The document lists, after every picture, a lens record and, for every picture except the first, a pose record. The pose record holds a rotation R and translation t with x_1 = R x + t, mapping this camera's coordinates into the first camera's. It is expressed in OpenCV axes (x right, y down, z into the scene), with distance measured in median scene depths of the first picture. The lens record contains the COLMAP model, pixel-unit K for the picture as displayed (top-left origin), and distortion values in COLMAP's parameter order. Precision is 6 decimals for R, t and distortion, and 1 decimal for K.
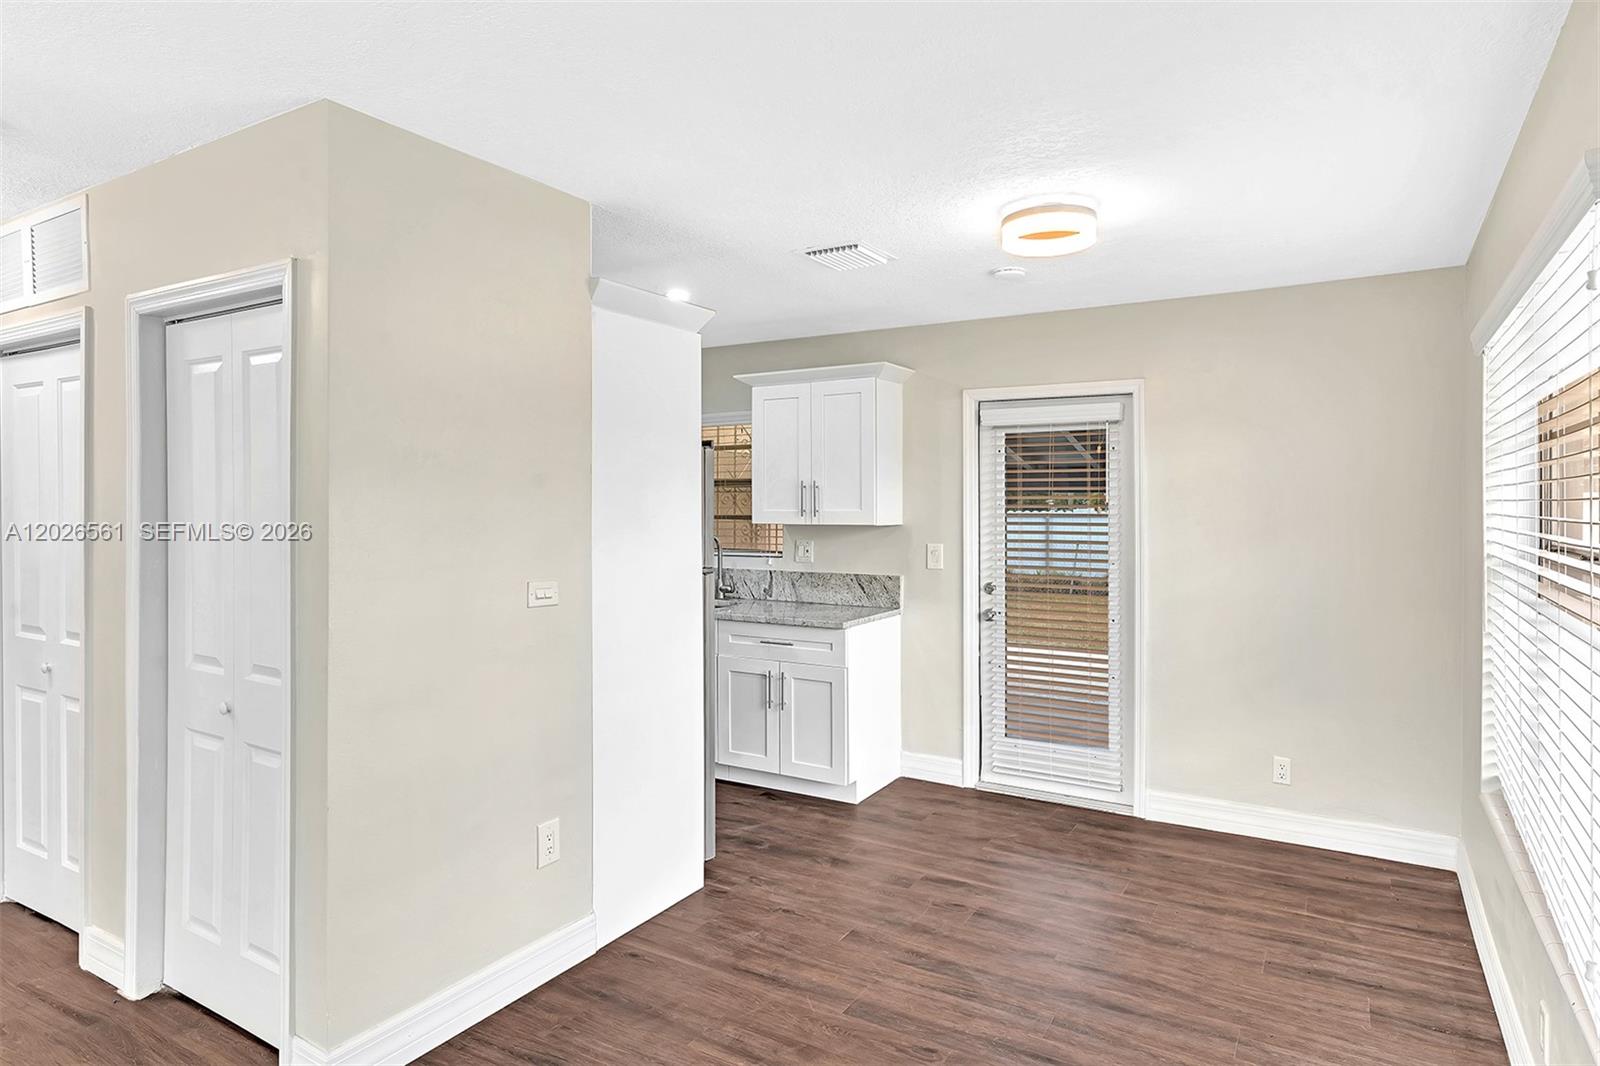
lens RADIAL K [[915.8, 0, 797.0], [0, 915.8, 502.3], [0, 0, 1]] dist [0.003261, -0.000102]
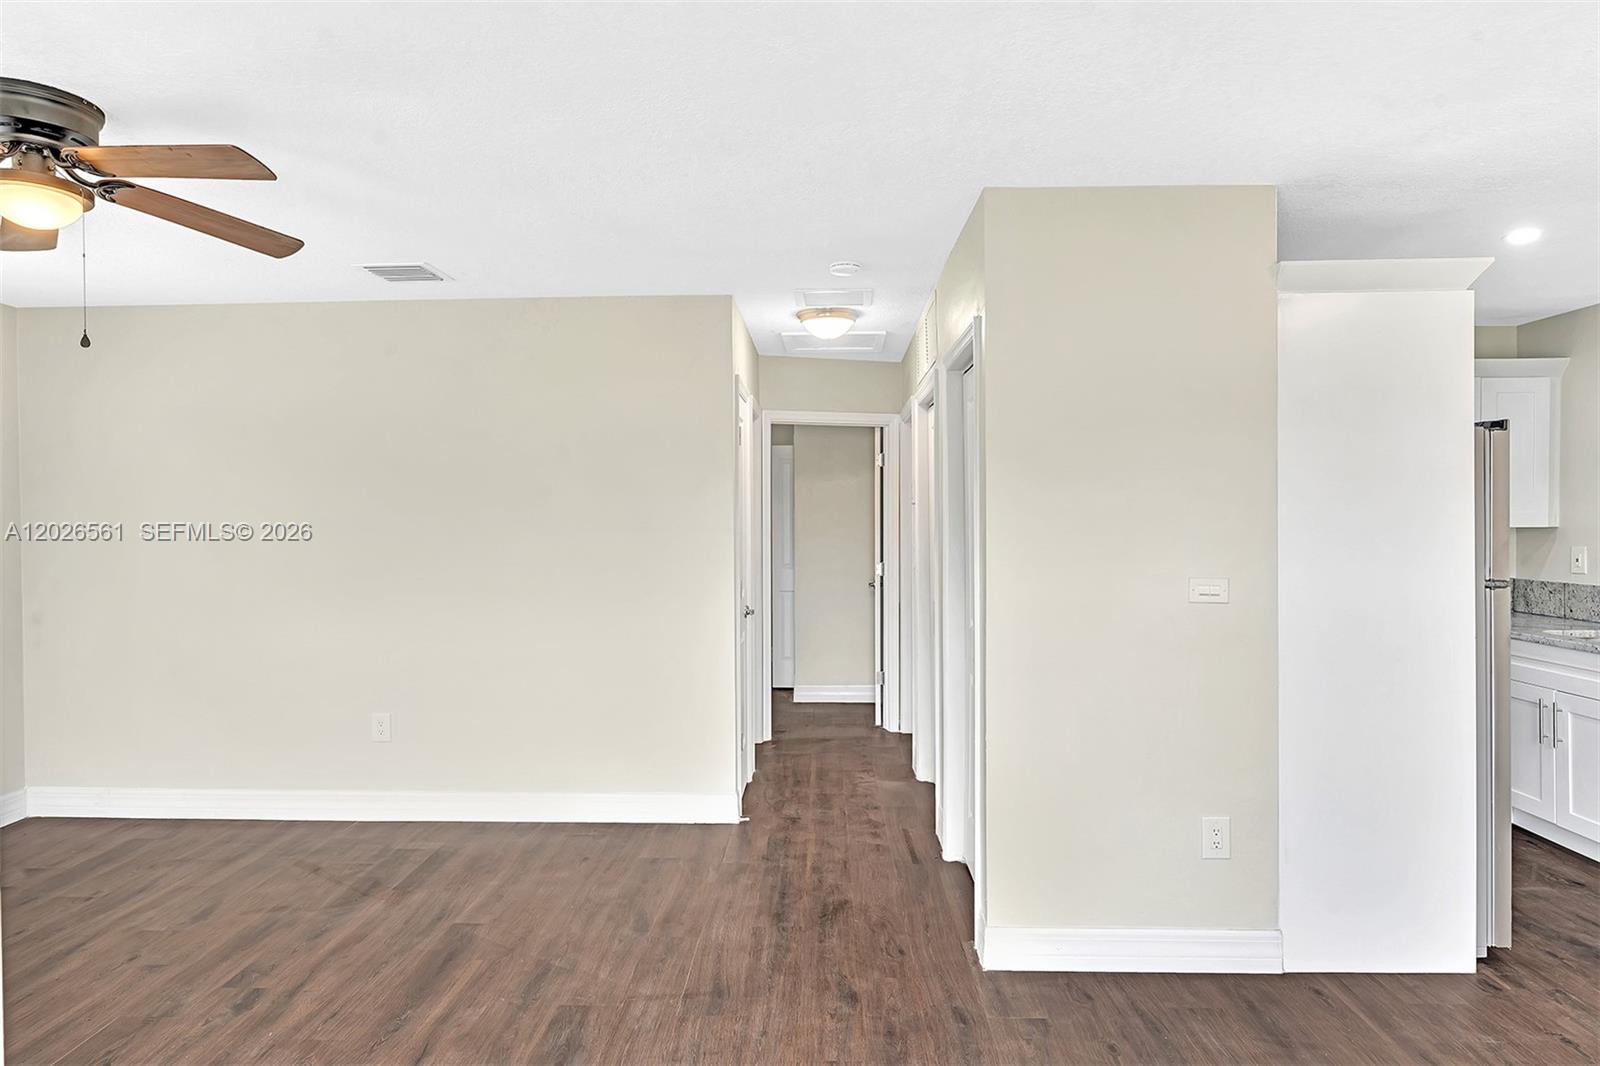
lens RADIAL K [[947.5, 0, 799.1], [0, 947.5, 527.6], [0, 0, 1]] dist [-0.000149, 0.000065]
pose [[0.495561, 0.003615, -0.868566, 0.325594], [0.007750, 0.999933, 0.008584, 0.013911], [0.868539, -0.010985, 0.495500, 0.070413]]
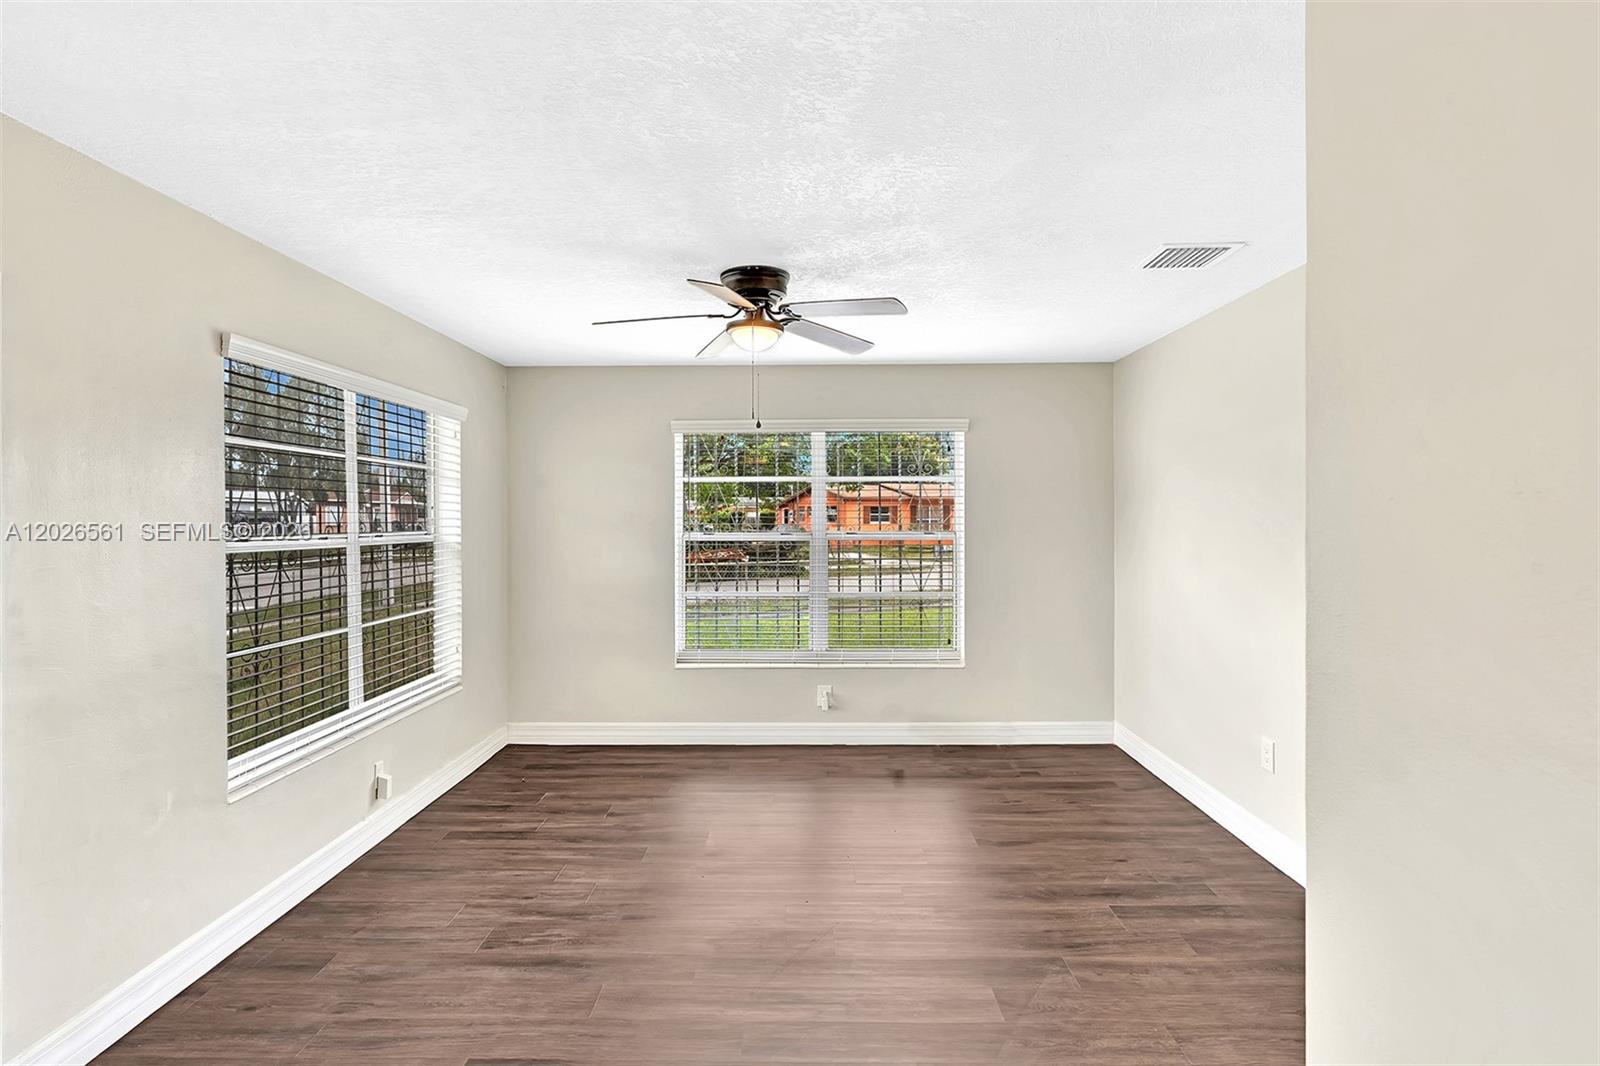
lens RADIAL K [[822.0, 0, 797.8], [0, 822.0, 516.6], [0, 0, 1]] dist [-0.004325, 0.000111]
pose [[-0.860710, 0.001293, -0.509094, -0.056925], [0.002948, 0.999993, -0.002444, 0.001754], [0.509087, -0.003604, -0.860708, 0.768833]]
